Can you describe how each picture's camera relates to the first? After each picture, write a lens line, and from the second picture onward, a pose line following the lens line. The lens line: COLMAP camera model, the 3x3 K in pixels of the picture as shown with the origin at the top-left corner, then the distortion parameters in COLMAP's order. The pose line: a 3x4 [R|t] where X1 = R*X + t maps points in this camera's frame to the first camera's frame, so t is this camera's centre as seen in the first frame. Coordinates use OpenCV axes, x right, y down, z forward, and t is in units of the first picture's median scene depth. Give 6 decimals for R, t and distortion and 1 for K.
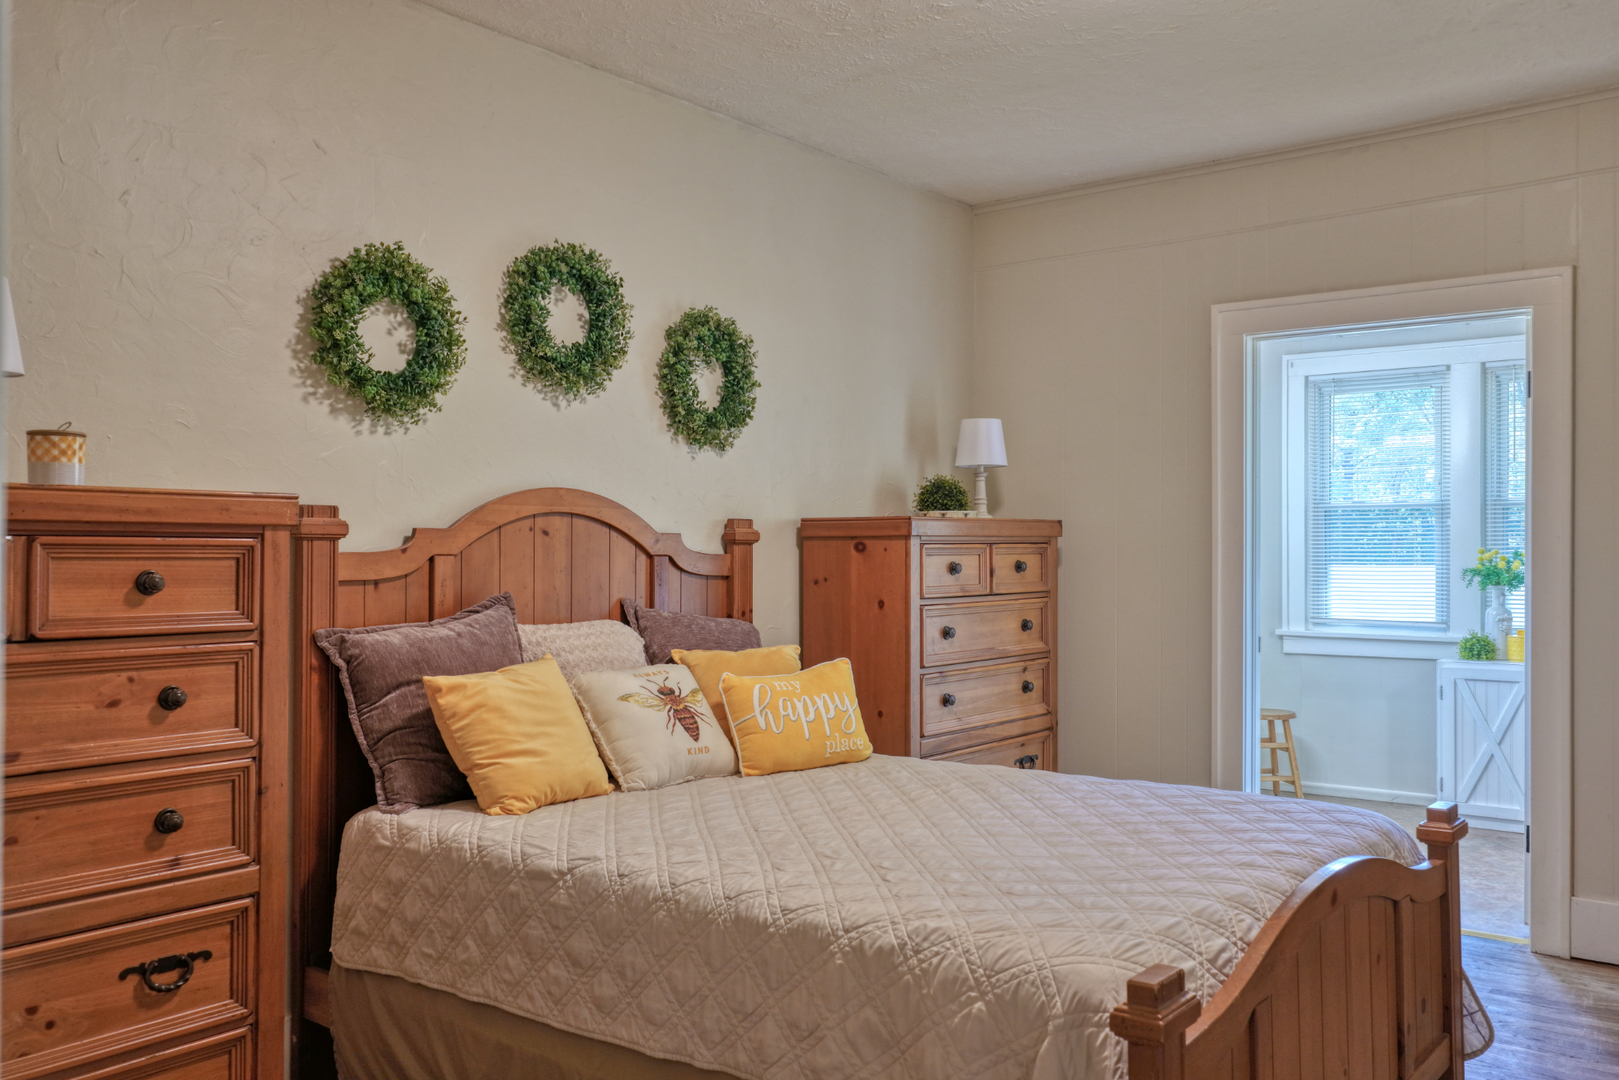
lens RADIAL K [[1316.2, 0, 808.6], [0, 1316.2, 545.5], [0, 0, 1]] dist [-0.011450, 0.032778]
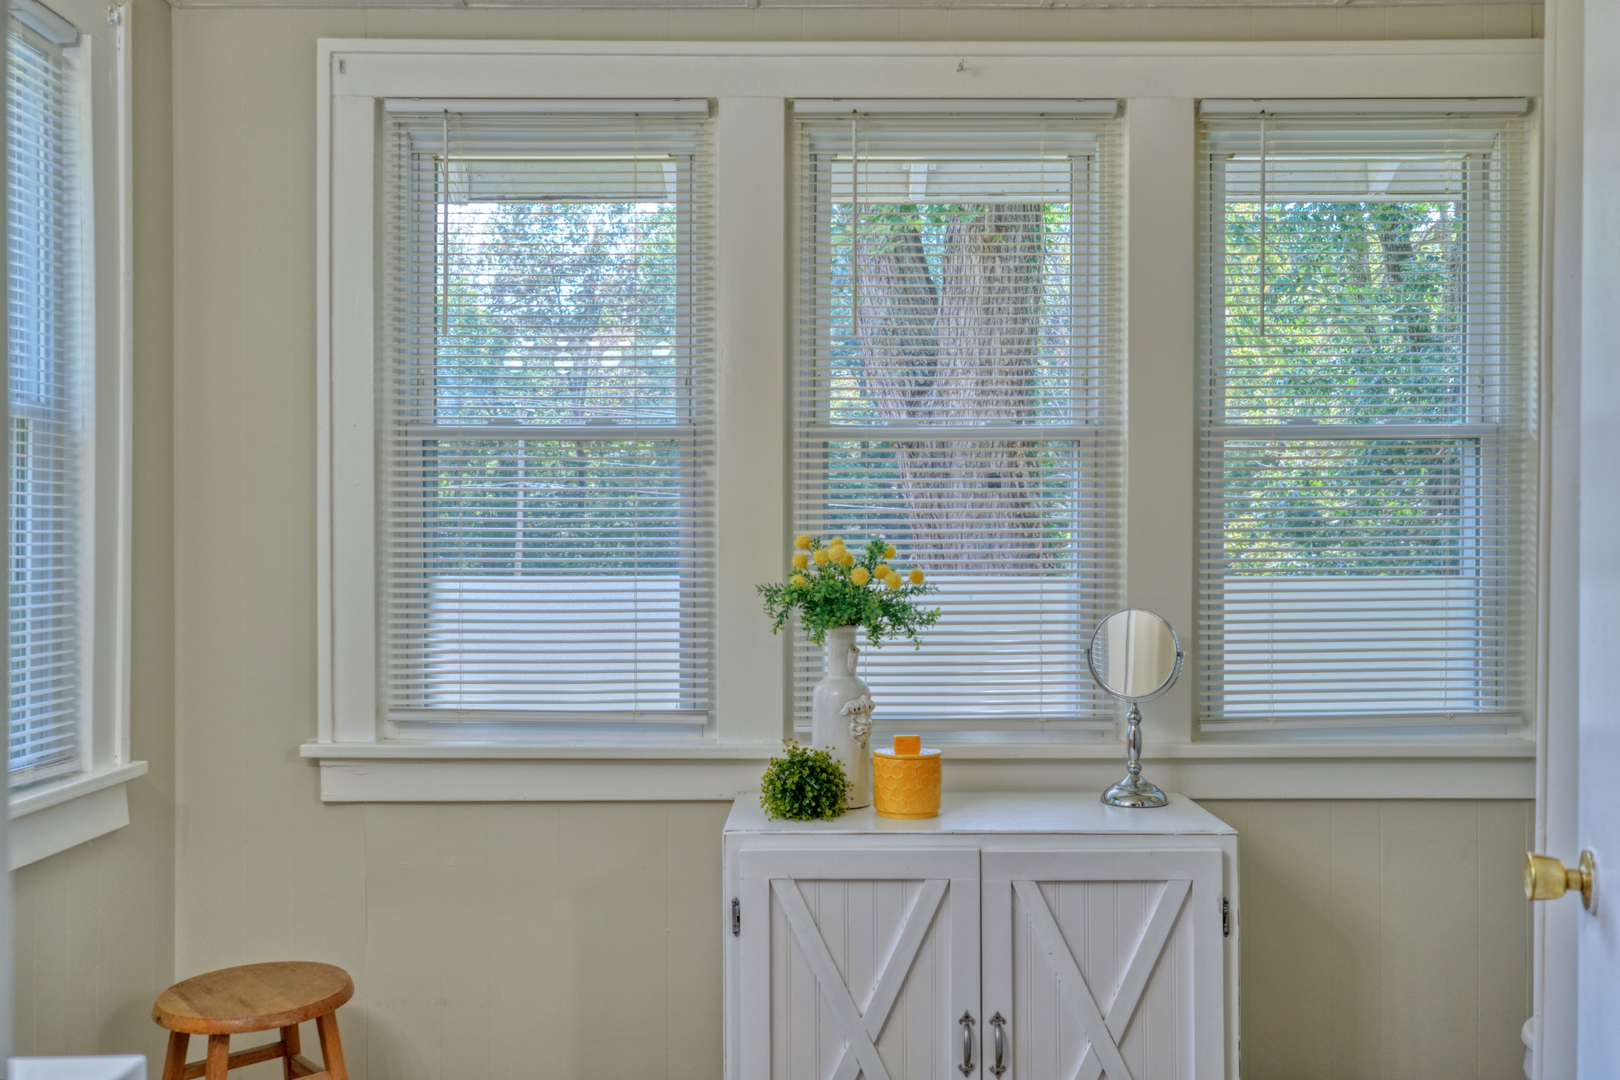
lens RADIAL K [[1317.0, 0, 809.9], [0, 1317.0, 546.3], [0, 0, 1]] dist [-0.011450, 0.032778]
pose [[0.766511, -0.003724, 0.642220, 0.254606], [-0.004000, 0.999936, 0.010572, 0.000933], [-0.642219, -0.010673, 0.766447, 0.697756]]
